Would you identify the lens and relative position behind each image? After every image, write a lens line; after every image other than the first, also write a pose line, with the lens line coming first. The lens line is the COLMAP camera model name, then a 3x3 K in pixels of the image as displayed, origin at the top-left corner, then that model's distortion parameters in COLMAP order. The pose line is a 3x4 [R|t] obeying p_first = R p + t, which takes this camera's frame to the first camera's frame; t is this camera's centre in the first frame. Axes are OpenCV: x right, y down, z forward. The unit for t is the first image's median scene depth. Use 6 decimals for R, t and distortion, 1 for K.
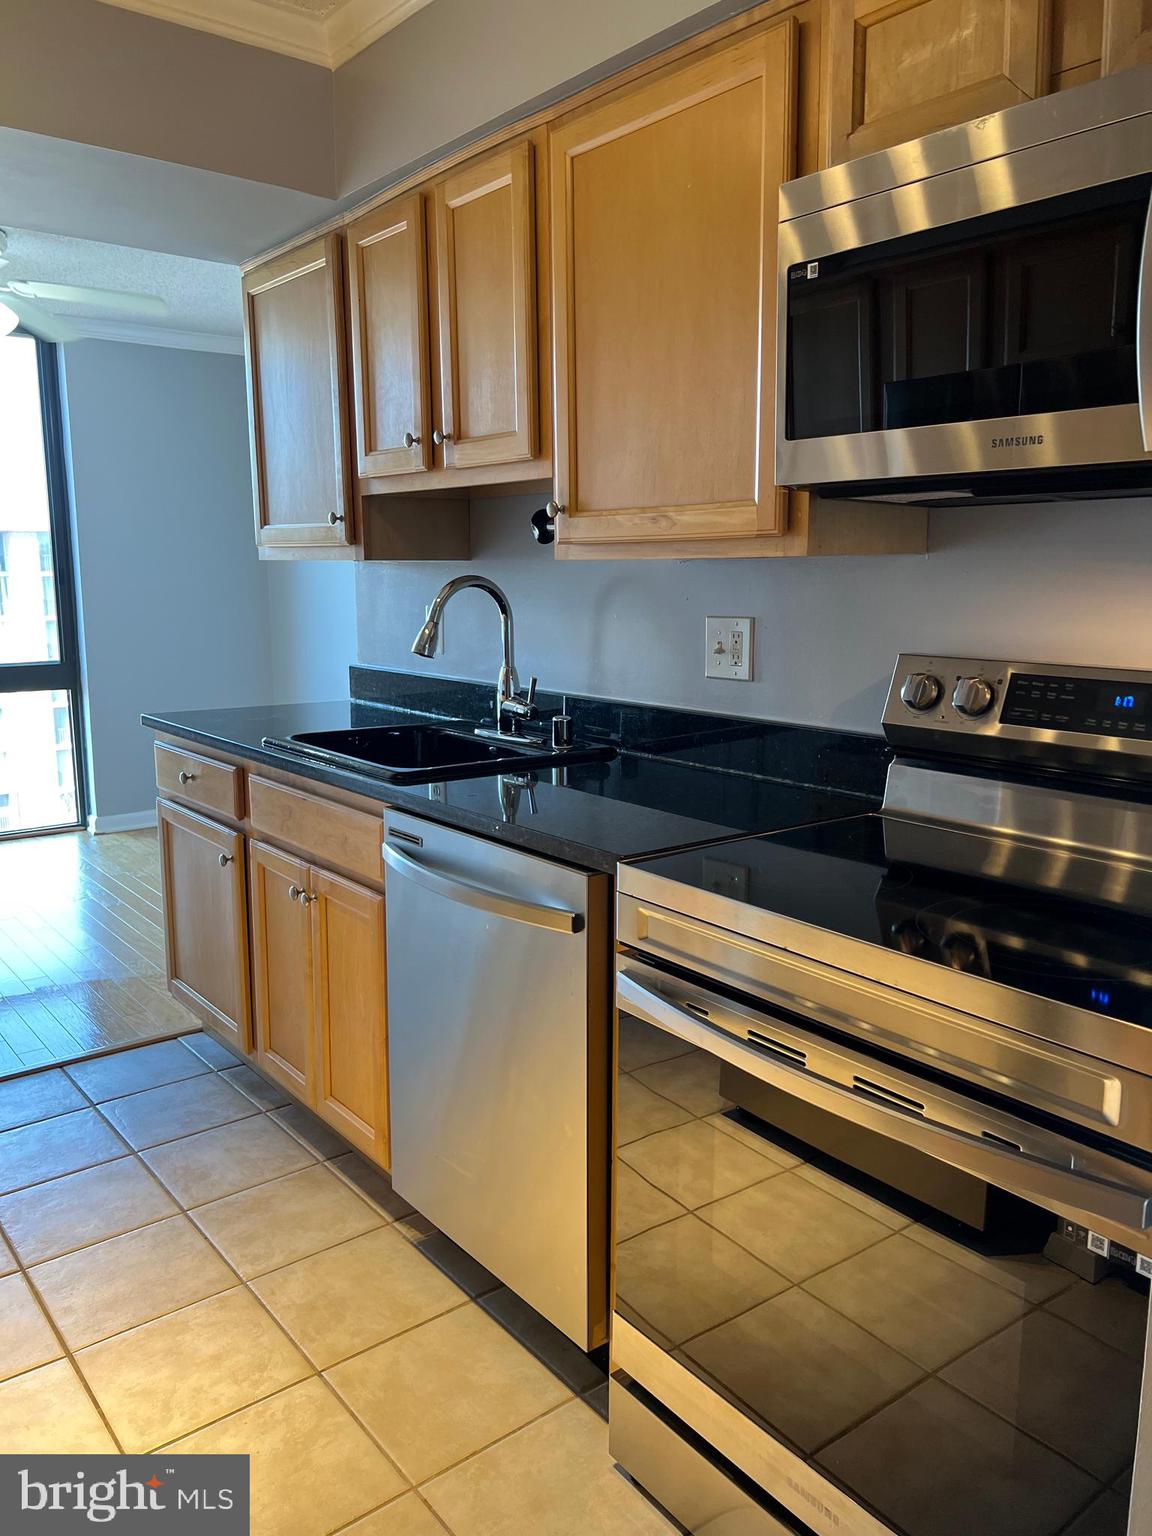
lens RADIAL K [[1155.2, 0, 584.0], [0, 1155.2, 764.4], [0, 0, 1]] dist [0.056256, -0.065948]
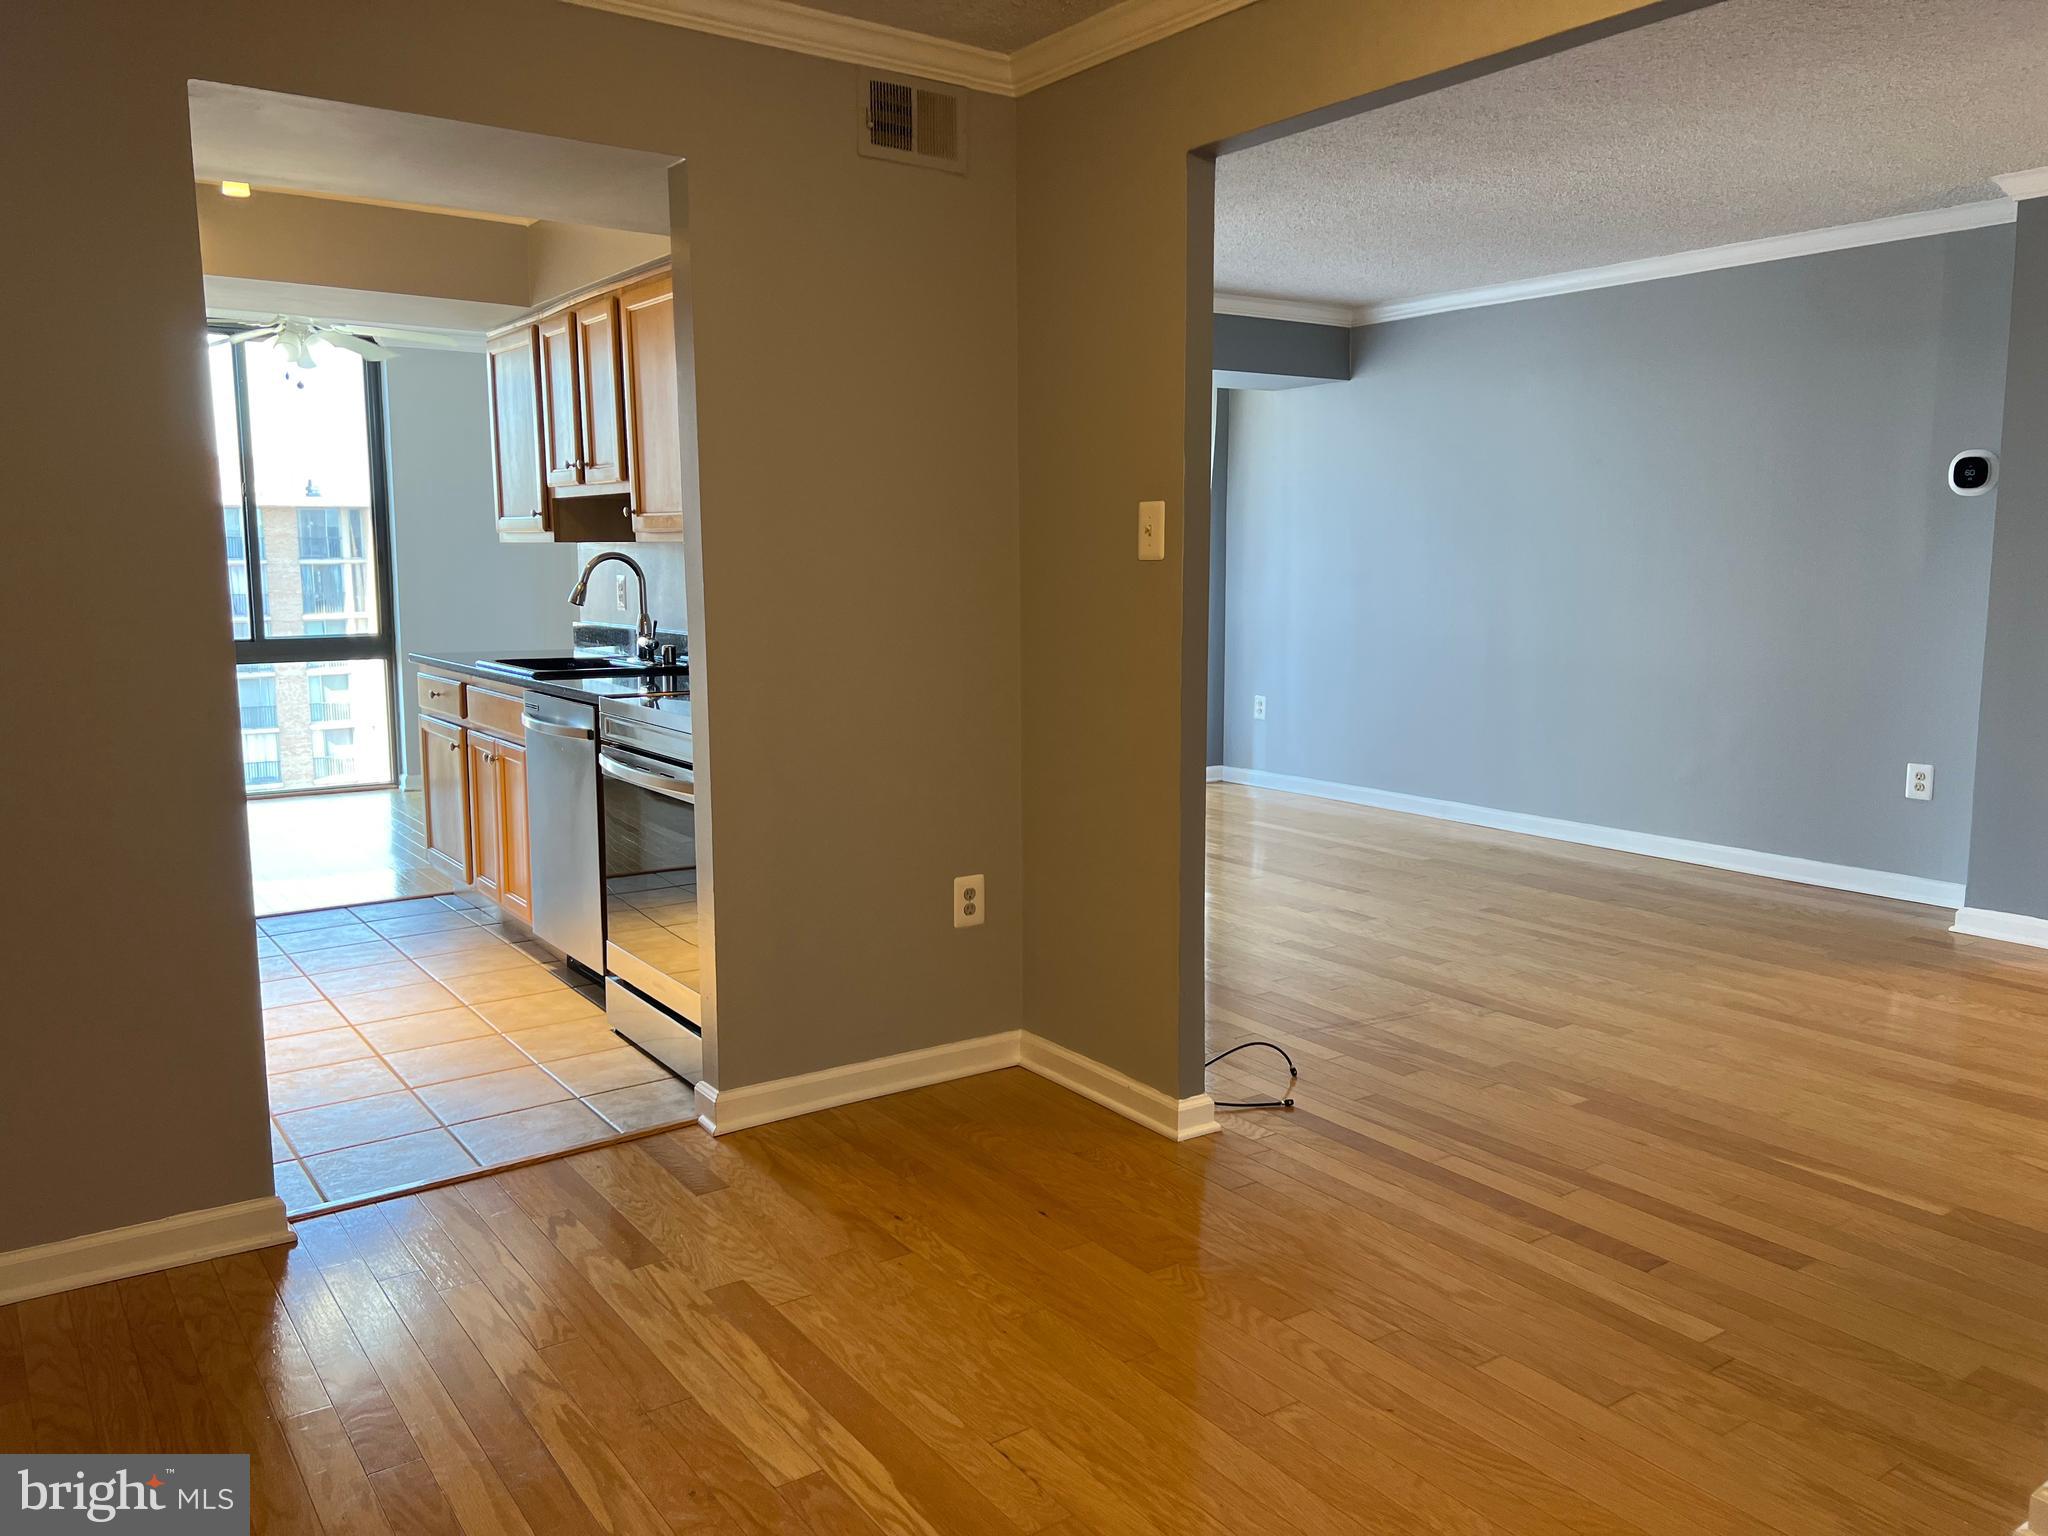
lens RADIAL K [[1540.3, 0, 1001.5], [0, 1540.3, 755.2], [0, 0, 1]] dist [0.056256, -0.065948]
pose [[0.997498, 0.011377, -0.069771, 0.536389], [-0.014282, 0.999046, -0.041278, 0.171387], [0.069235, 0.042171, 0.996709, -0.932702]]
